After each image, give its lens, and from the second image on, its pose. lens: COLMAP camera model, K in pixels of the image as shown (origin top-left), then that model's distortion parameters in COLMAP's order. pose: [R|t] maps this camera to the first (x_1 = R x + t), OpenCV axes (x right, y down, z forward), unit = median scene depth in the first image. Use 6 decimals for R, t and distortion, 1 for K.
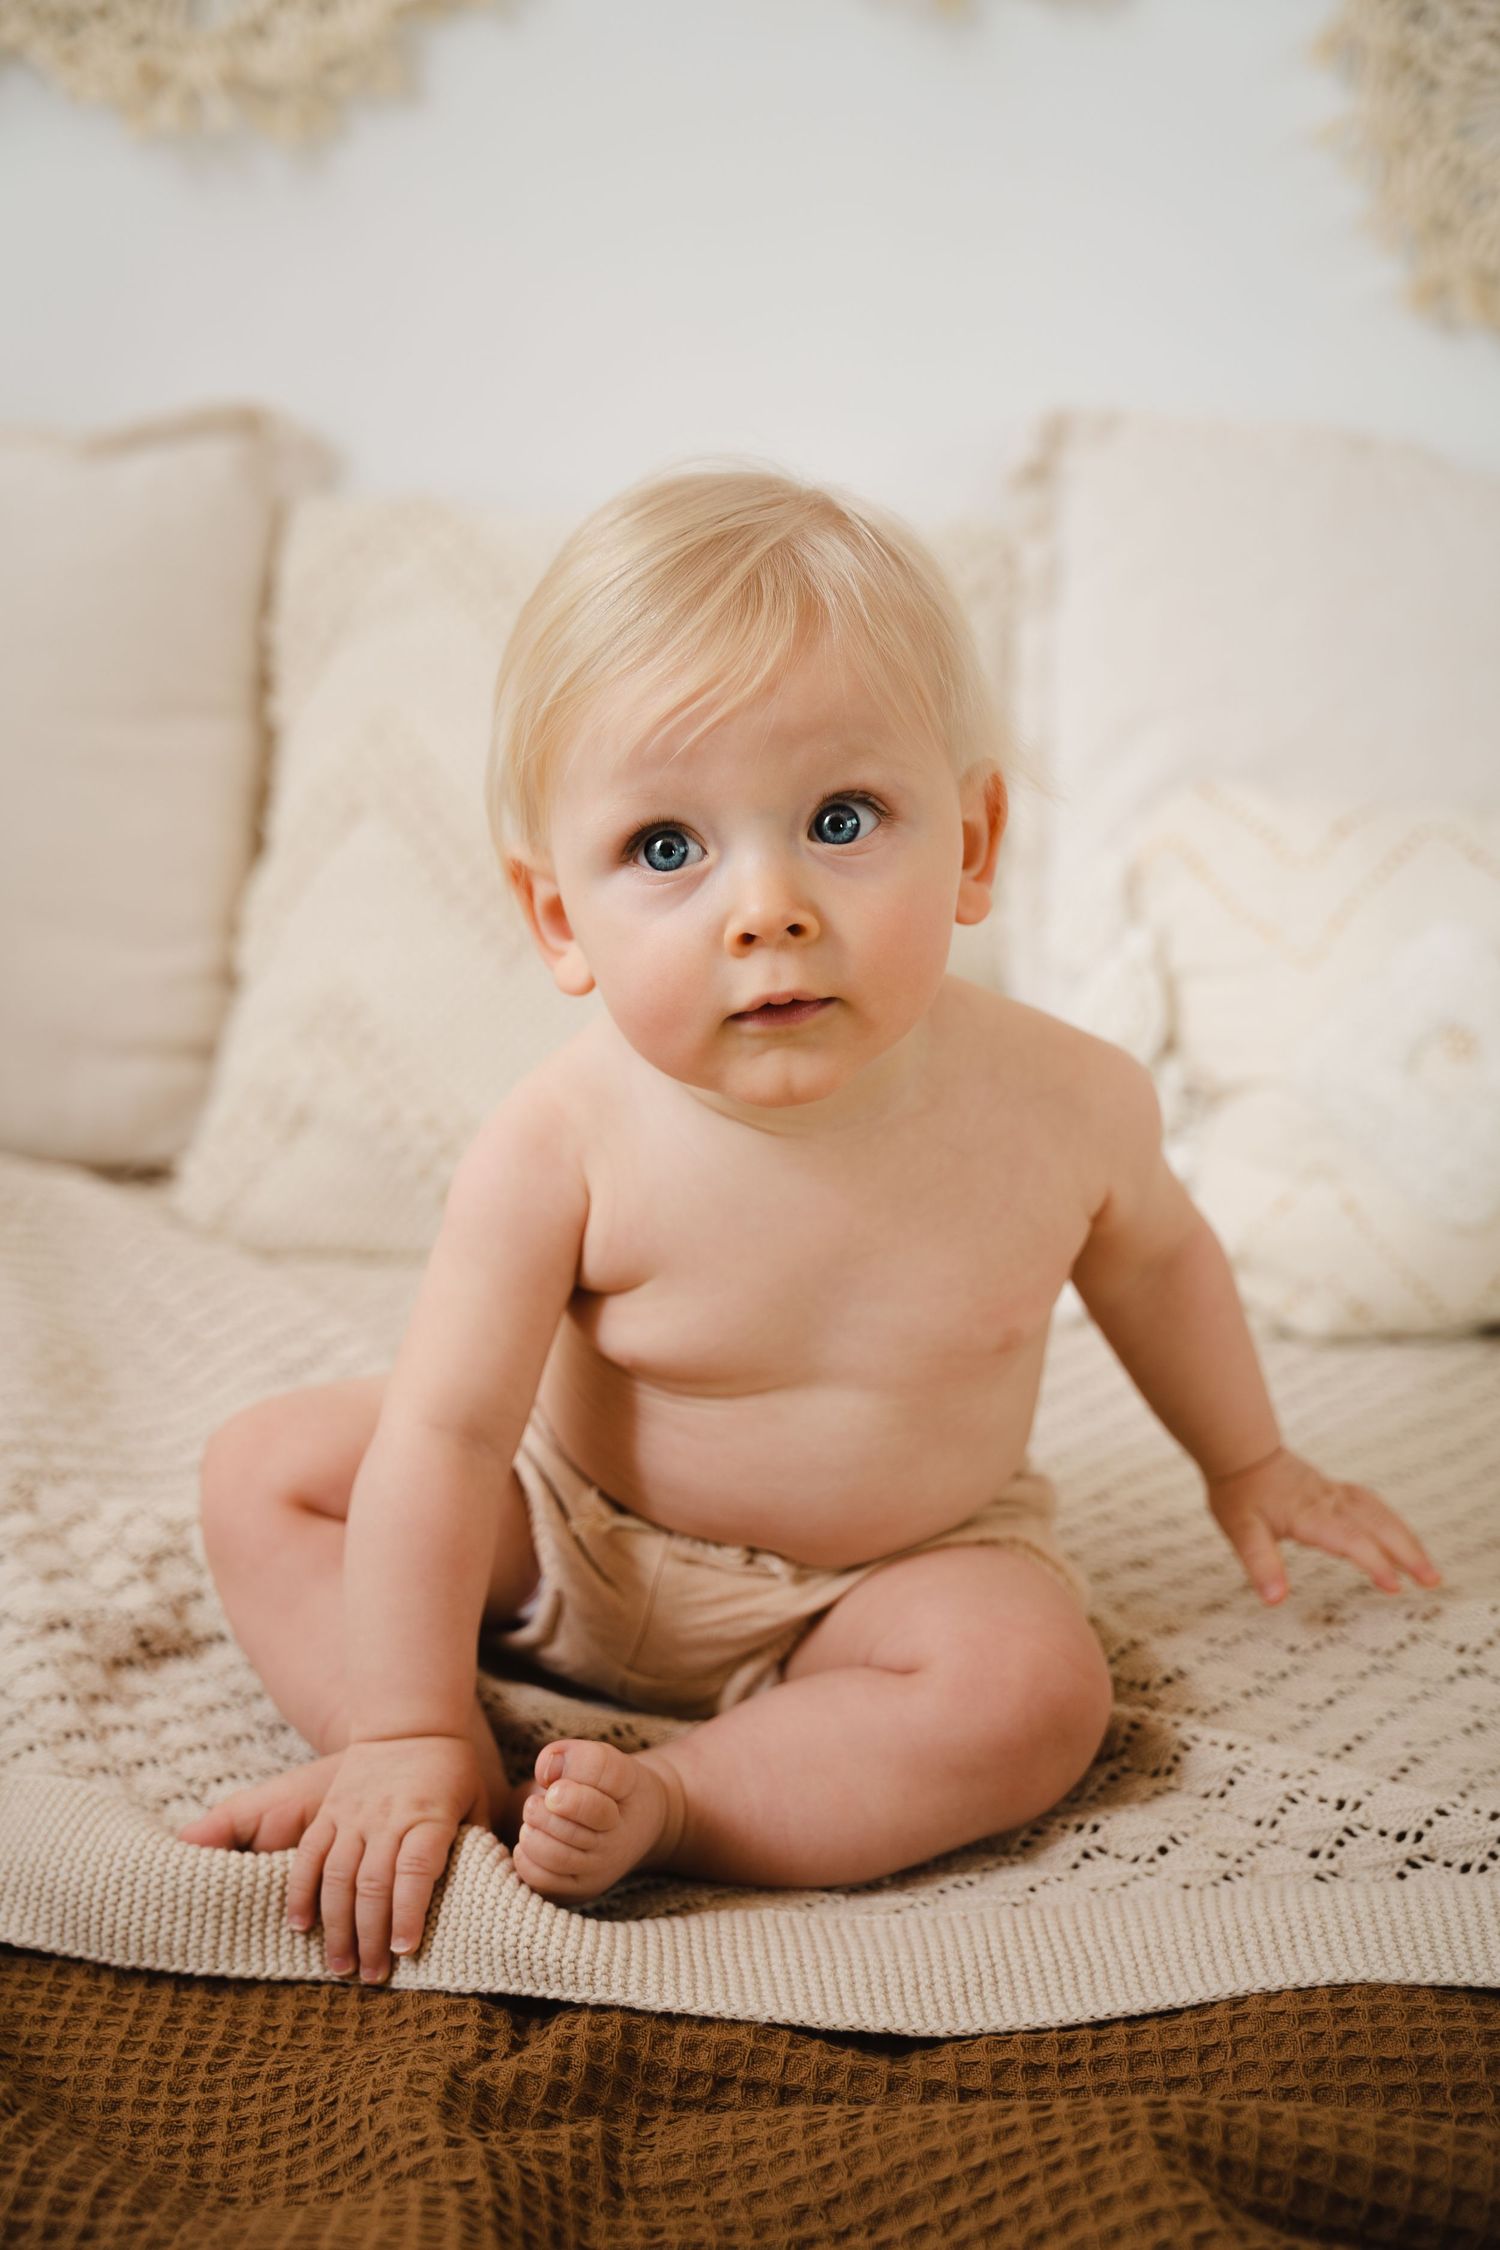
lens RADIAL K [[2973.8, 0, 756.3], [0, 2973.8, 1089.8], [0, 0, 1]] dist [0.072338, 0.000000]
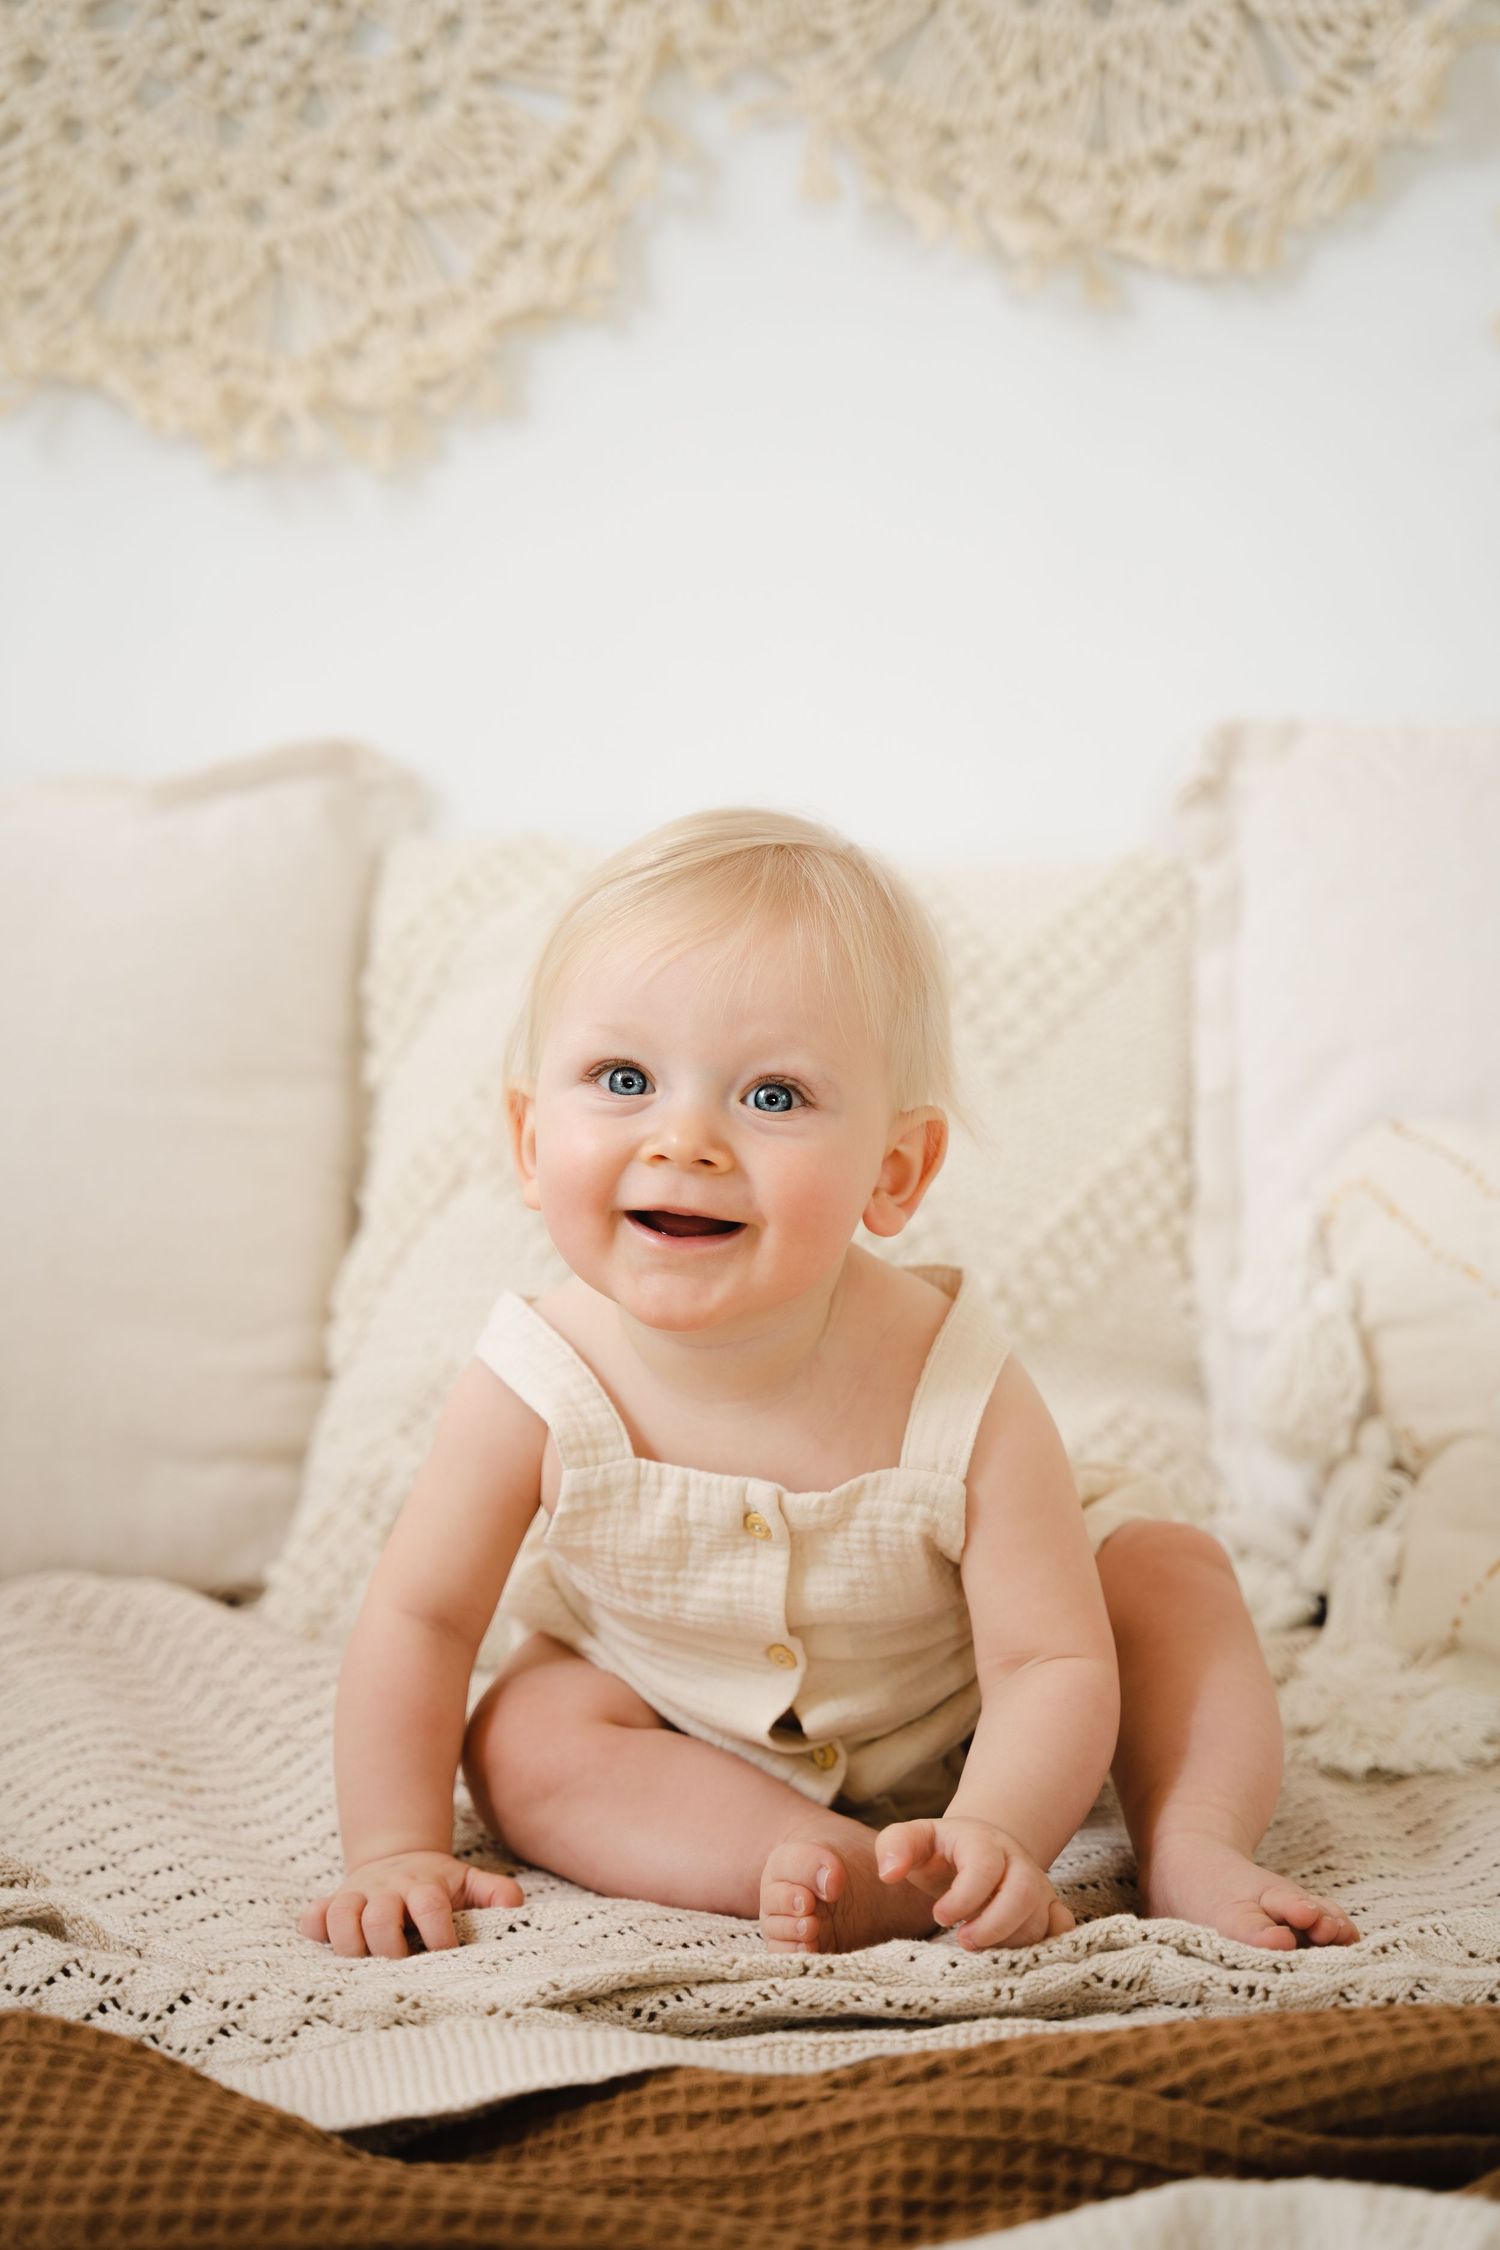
lens RADIAL K [[4233.6, 0, 751.2], [0, 4233.6, 1125.4], [0, 0, 1]] dist [0.215219, 0.000000]
pose [[0.998282, -0.025901, -0.052555, 0.021000], [0.018385, 0.990154, -0.138770, 0.069277], [0.055632, 0.137565, 0.988929, -0.262976]]
